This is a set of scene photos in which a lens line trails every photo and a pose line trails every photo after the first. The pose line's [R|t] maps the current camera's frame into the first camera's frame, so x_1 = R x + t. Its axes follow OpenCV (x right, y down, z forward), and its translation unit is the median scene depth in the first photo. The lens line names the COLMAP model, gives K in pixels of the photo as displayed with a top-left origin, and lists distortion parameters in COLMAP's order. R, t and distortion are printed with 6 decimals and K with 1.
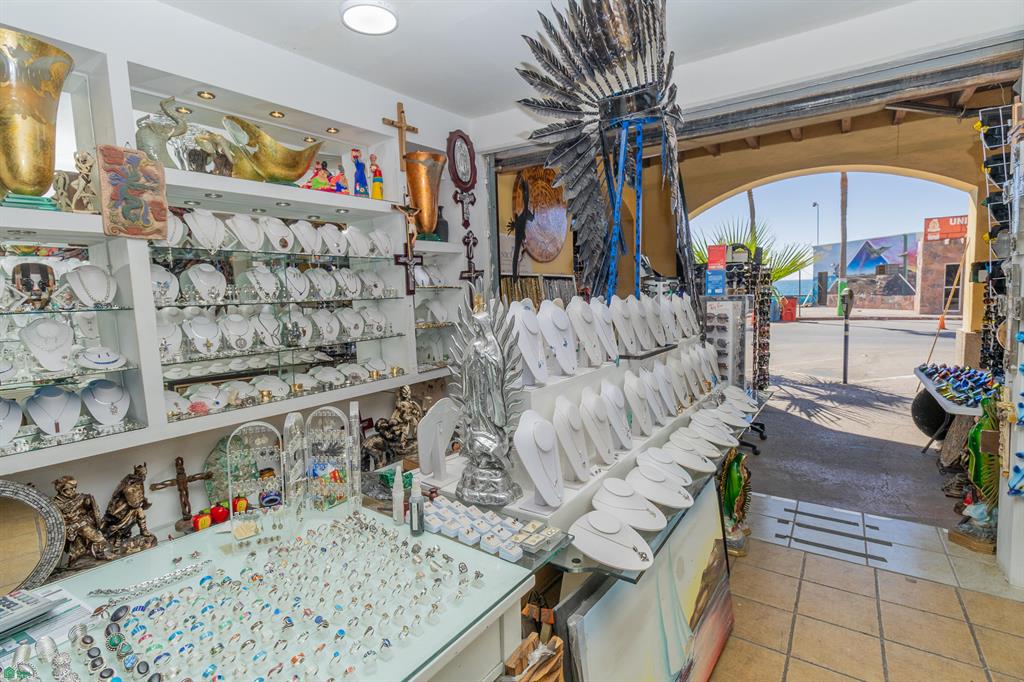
lens RADIAL K [[485.5, 0, 508.3], [0, 485.5, 338.4], [0, 0, 1]] dist [0.000977, 0.001668]
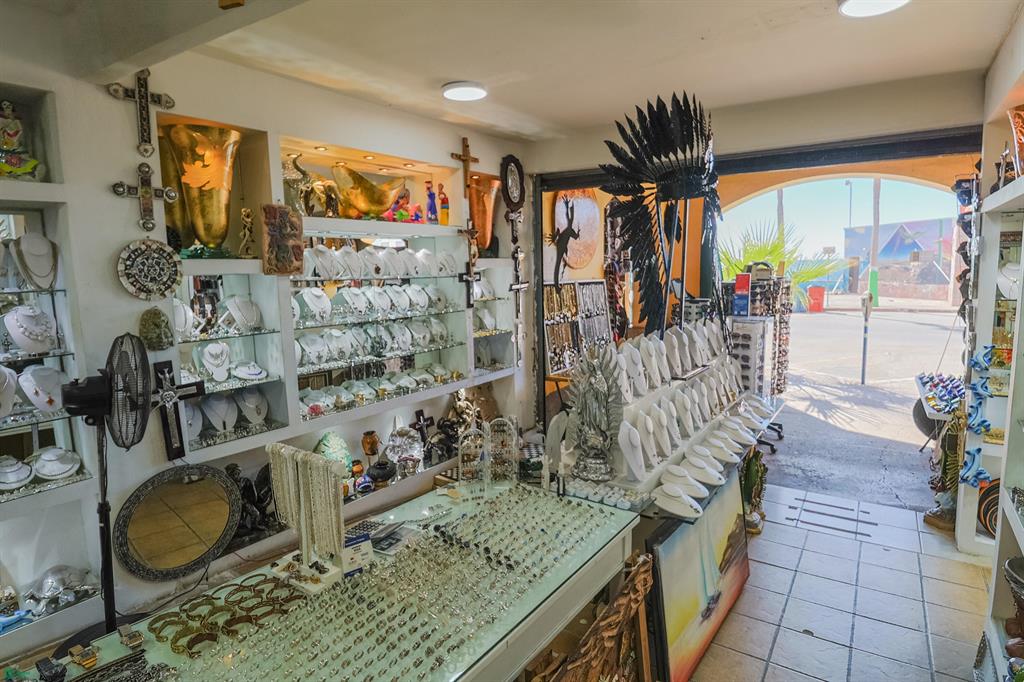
lens RADIAL K [[546.4, 0, 513.8], [0, 546.4, 334.9], [0, 0, 1]] dist [-0.005531, -0.007654]
pose [[0.999820, 0.011713, 0.014951, -0.125618], [-0.012069, 0.999641, 0.023934, -0.062055], [-0.014665, -0.024110, 0.999602, -0.276190]]
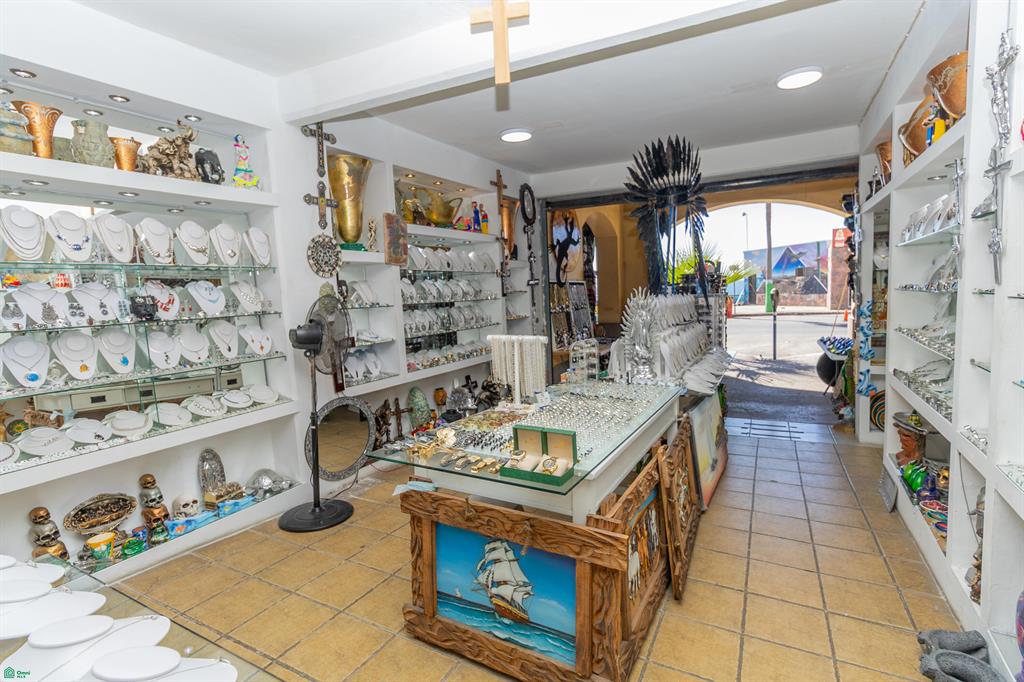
lens RADIAL K [[481.2, 0, 512.7], [0, 481.2, 339.1], [0, 0, 1]] dist [0.002039, 0.000758]
pose [[0.993364, -0.022134, 0.112859, -0.364146], [0.022588, 0.999741, -0.002747, 0.048427], [-0.112769, 0.005278, 0.993607, -0.500691]]
